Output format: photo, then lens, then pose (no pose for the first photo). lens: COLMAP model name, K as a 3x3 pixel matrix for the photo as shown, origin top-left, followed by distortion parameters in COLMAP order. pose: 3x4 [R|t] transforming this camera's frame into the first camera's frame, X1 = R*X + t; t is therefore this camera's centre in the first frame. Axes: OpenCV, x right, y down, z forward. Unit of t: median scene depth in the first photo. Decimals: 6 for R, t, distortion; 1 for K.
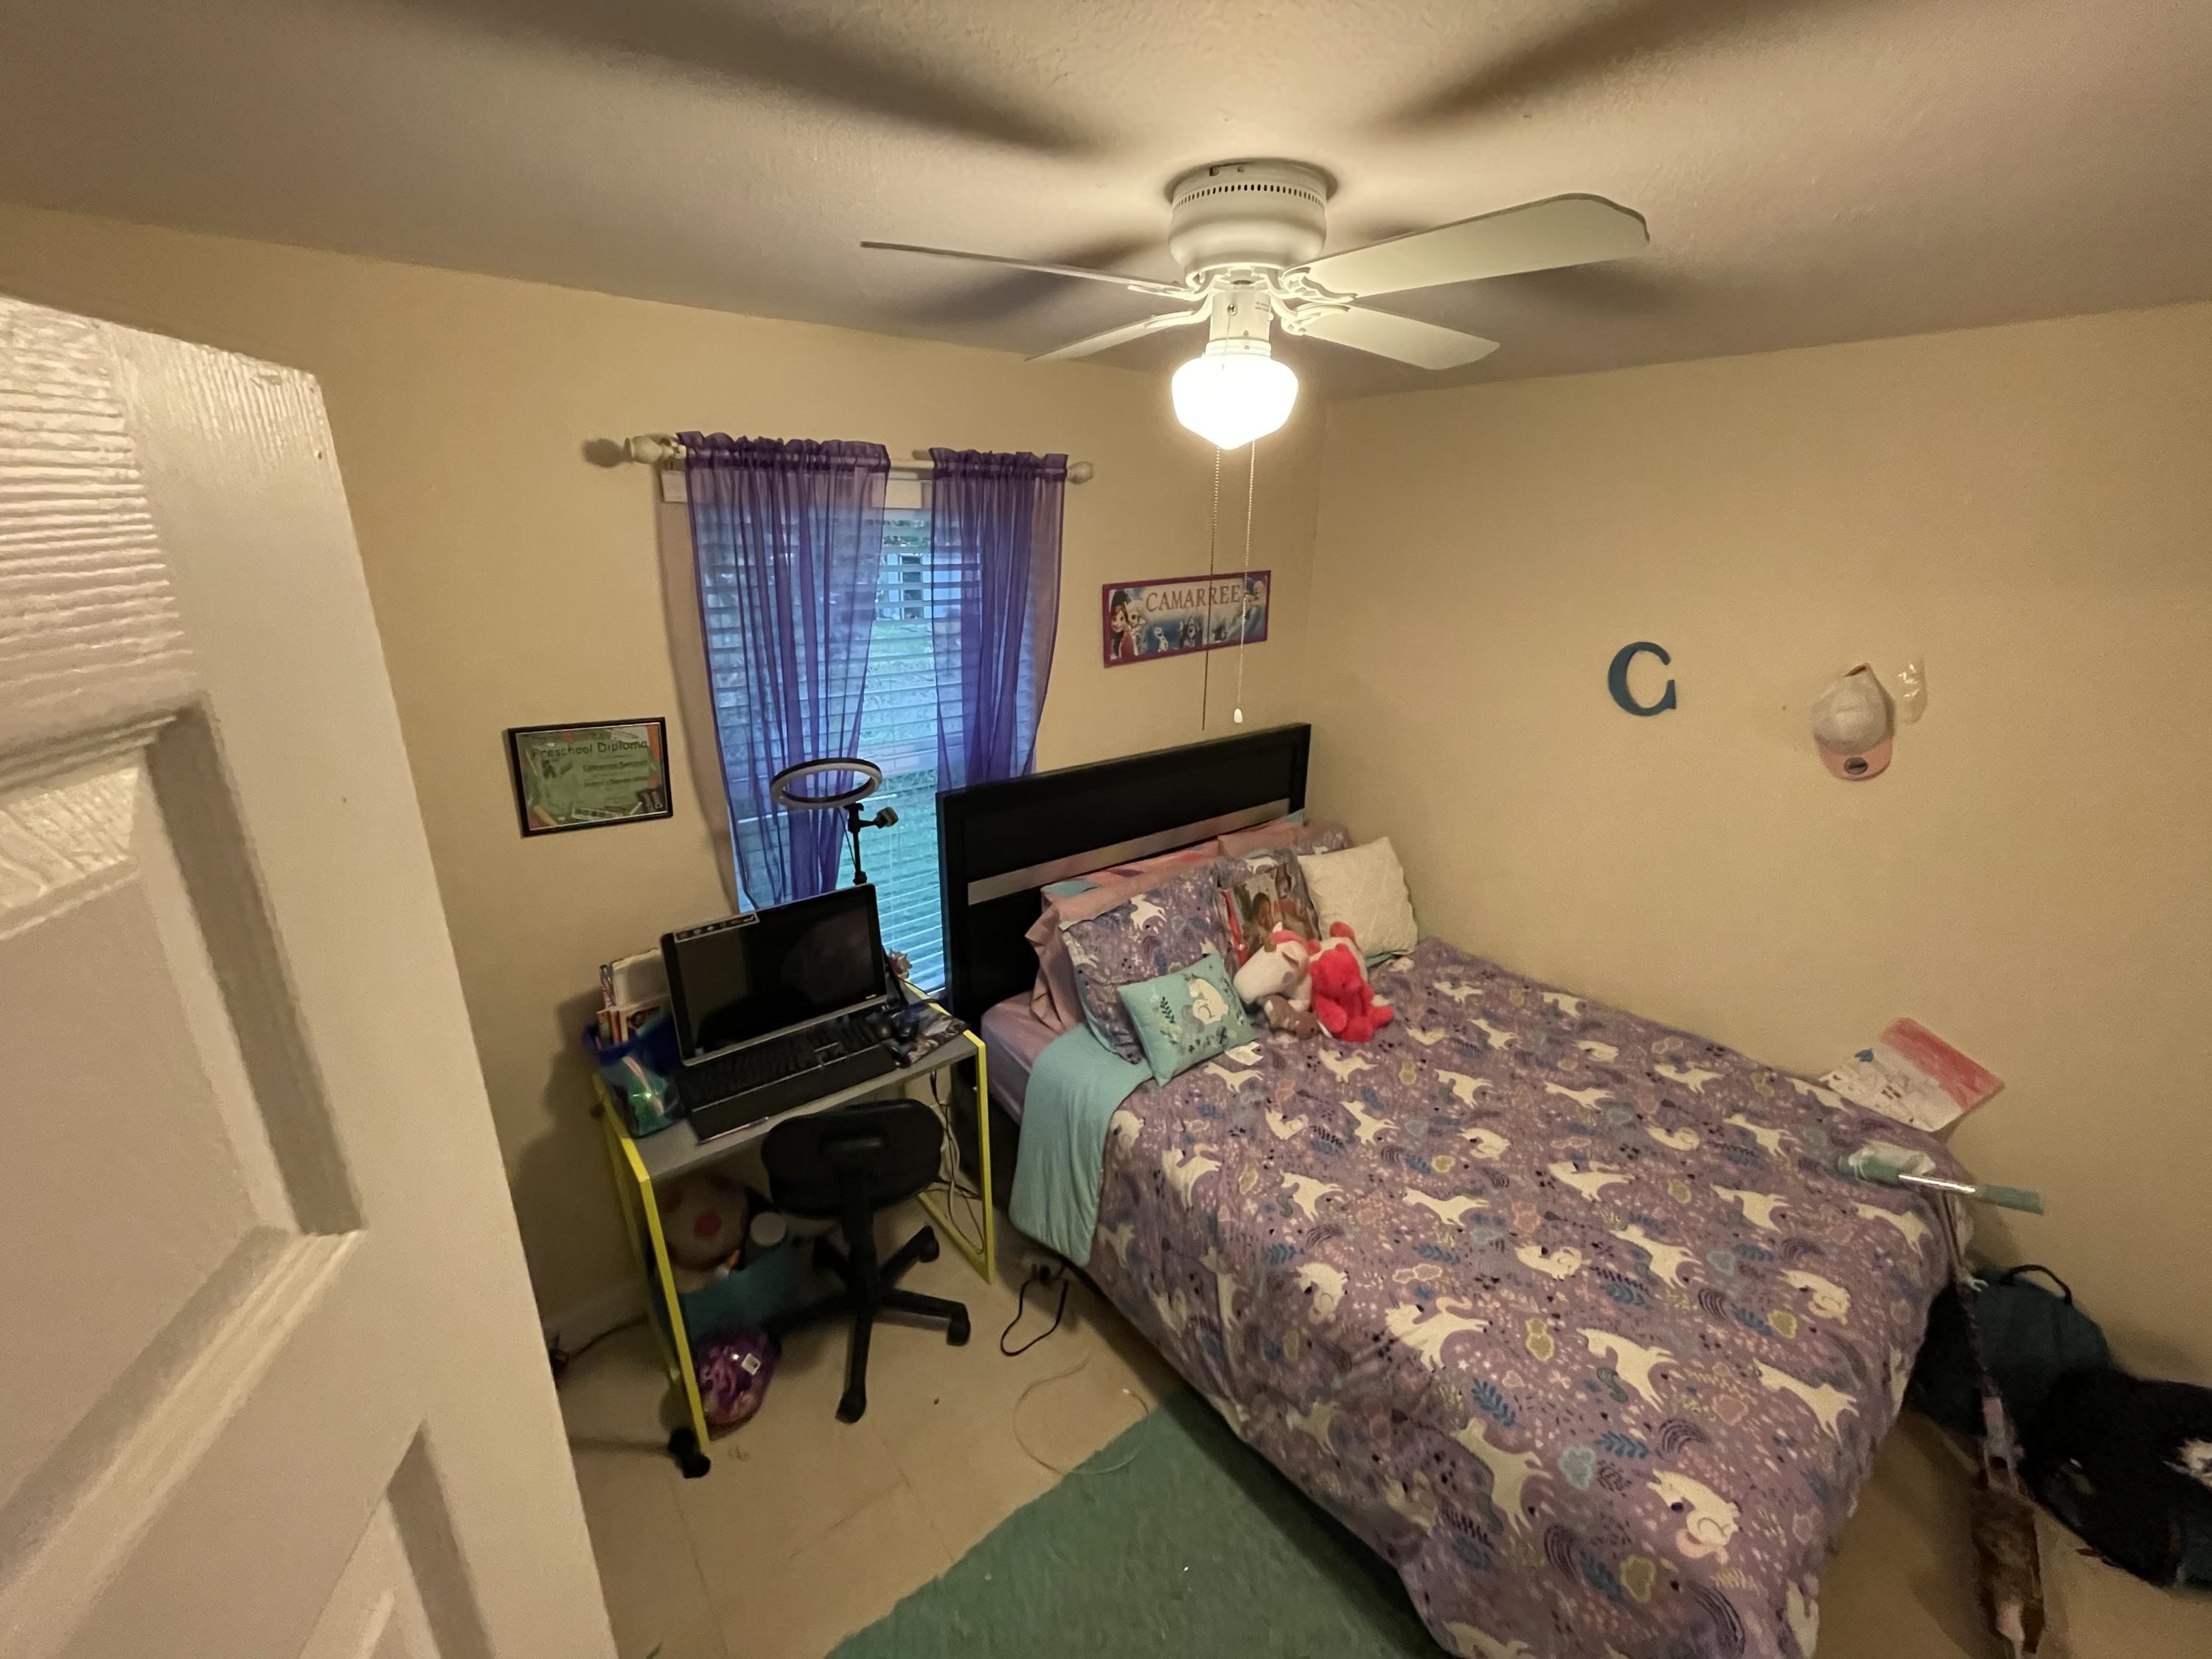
lens RADIAL K [[885.3, 0, 1106.0], [0, 885.3, 829.5], [0, 0, 1]] dist [-0.005981, 0.000882]
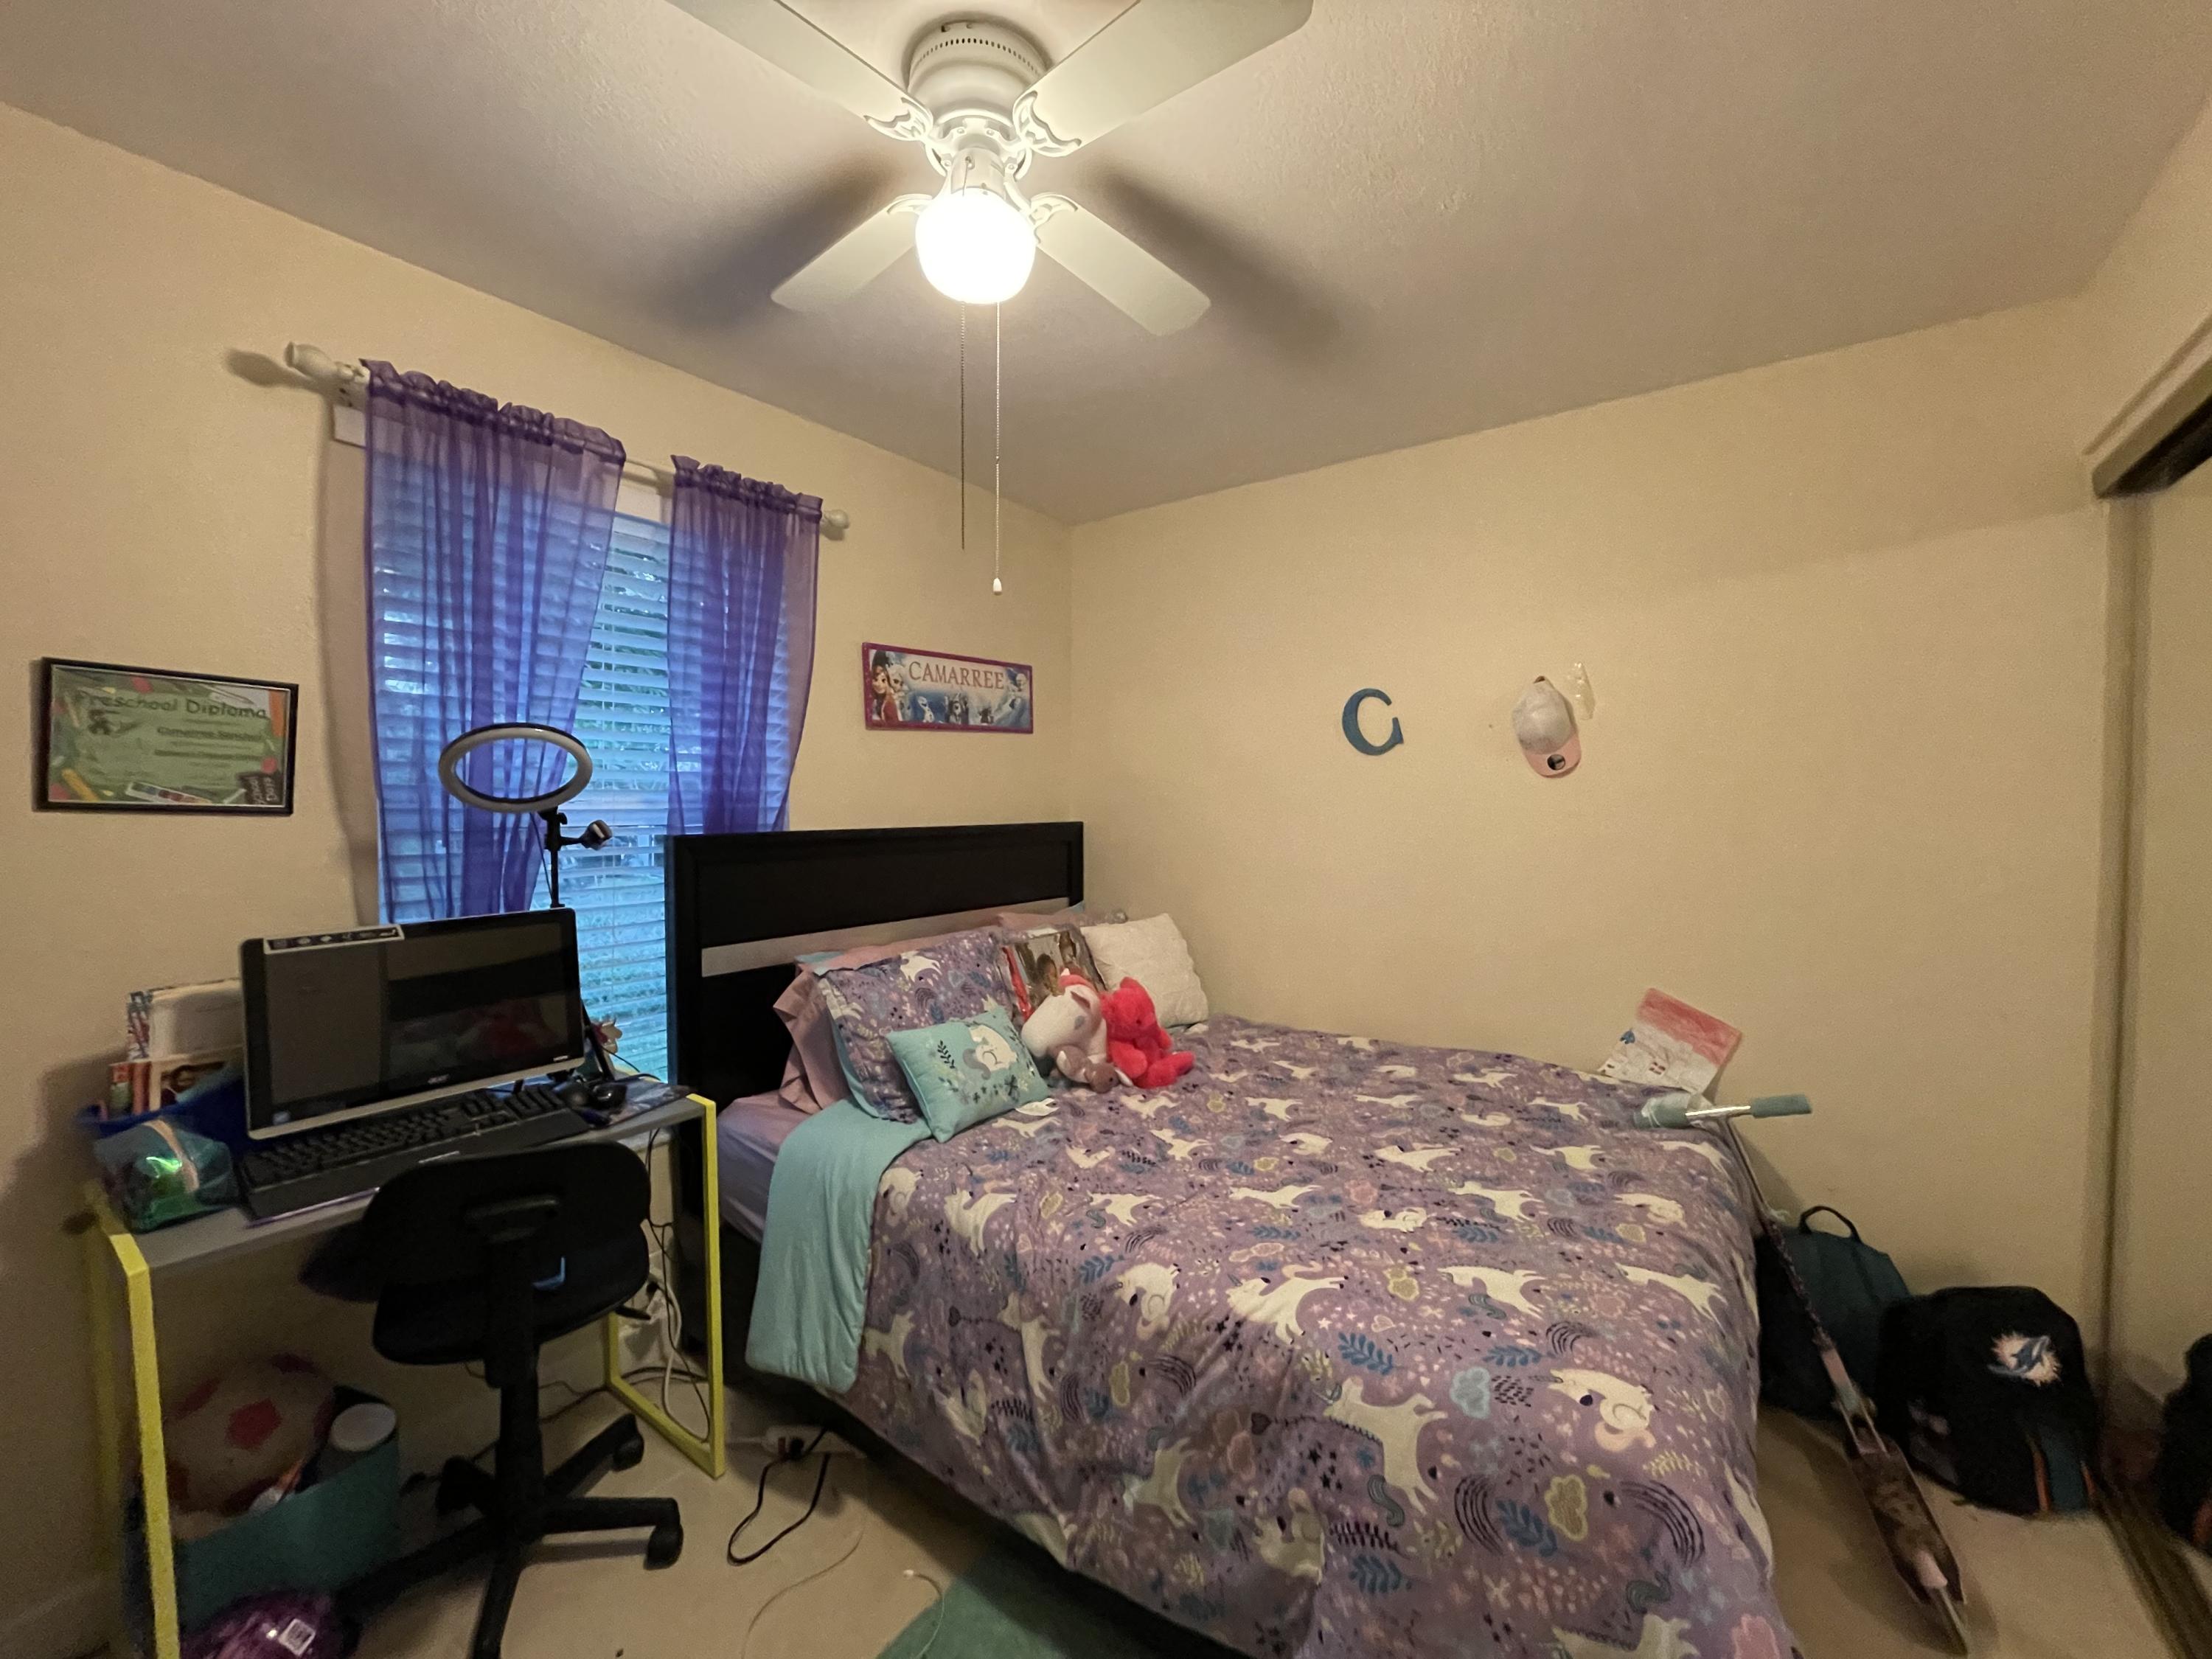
lens RADIAL K [[885.4, 0, 1106.0], [0, 885.4, 829.5], [0, 0, 1]] dist [-0.001433, 0.000518]
pose [[0.967937, -0.020372, 0.250365, 0.009560], [0.092246, 0.955894, -0.278851, 0.274272], [-0.233642, 0.293005, 0.927124, 0.110372]]
